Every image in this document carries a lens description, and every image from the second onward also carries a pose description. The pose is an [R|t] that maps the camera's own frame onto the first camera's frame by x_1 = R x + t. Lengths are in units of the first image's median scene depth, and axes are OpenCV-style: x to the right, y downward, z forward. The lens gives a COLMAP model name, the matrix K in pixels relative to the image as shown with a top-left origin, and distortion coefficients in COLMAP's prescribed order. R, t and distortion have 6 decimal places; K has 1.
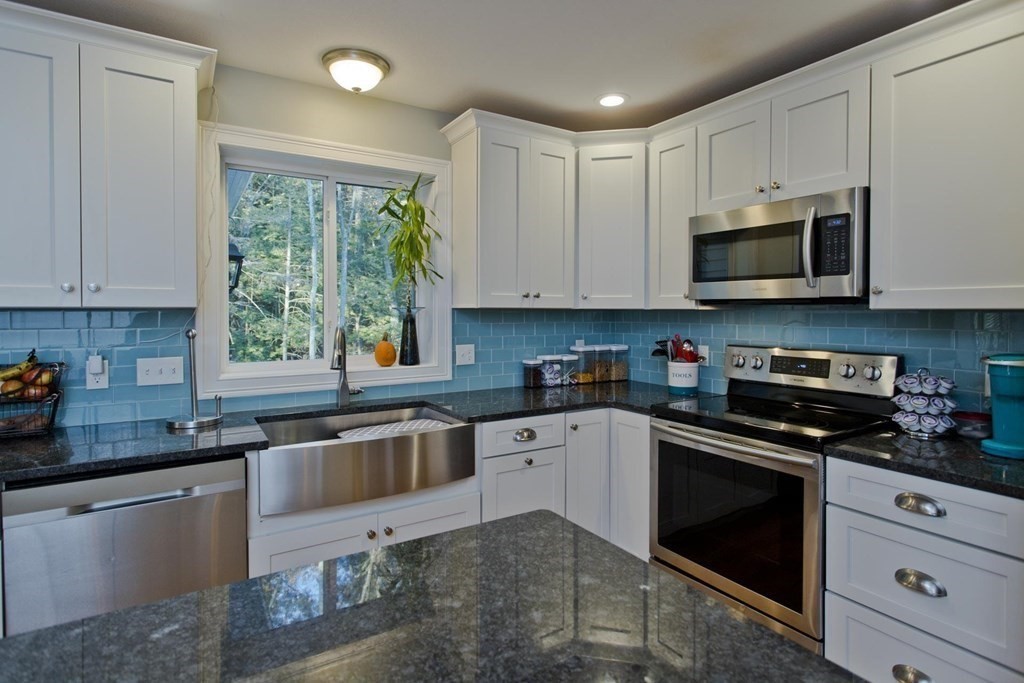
lens RADIAL K [[522.4, 0, 510.7], [0, 522.4, 316.0], [0, 0, 1]] dist [-0.001211, -0.000197]
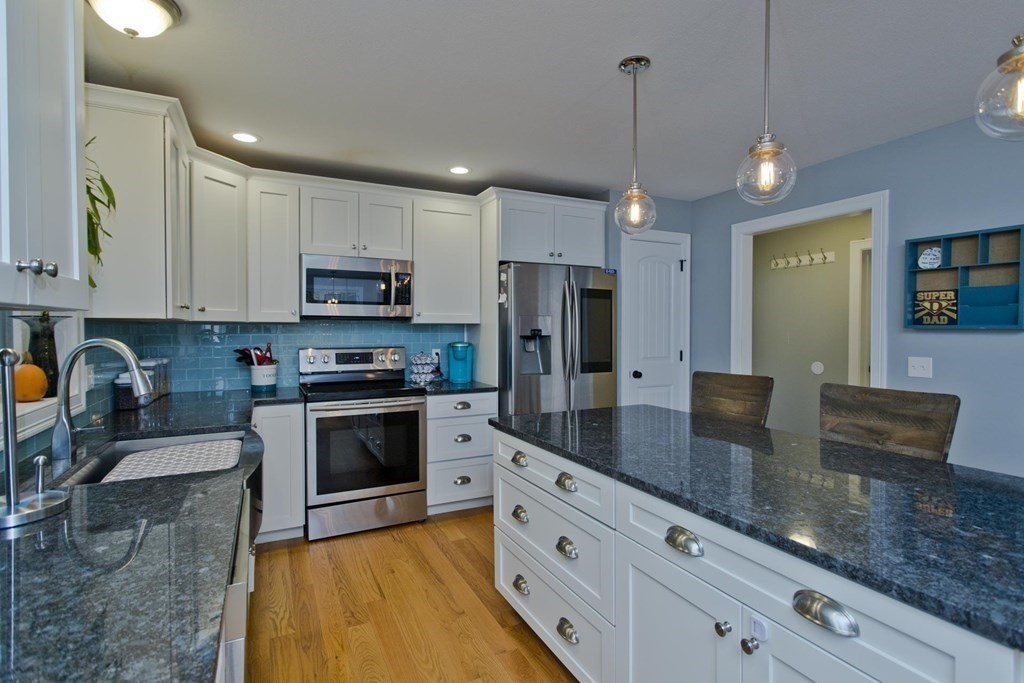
lens RADIAL K [[495.4, 0, 503.1], [0, 495.4, 337.4], [0, 0, 1]] dist [0.002435, 0.000163]
pose [[0.099516, -0.021828, 0.994797, -0.908881], [0.012066, 0.999712, 0.020729, 0.005440], [-0.994963, 0.009940, 0.099750, 0.375286]]
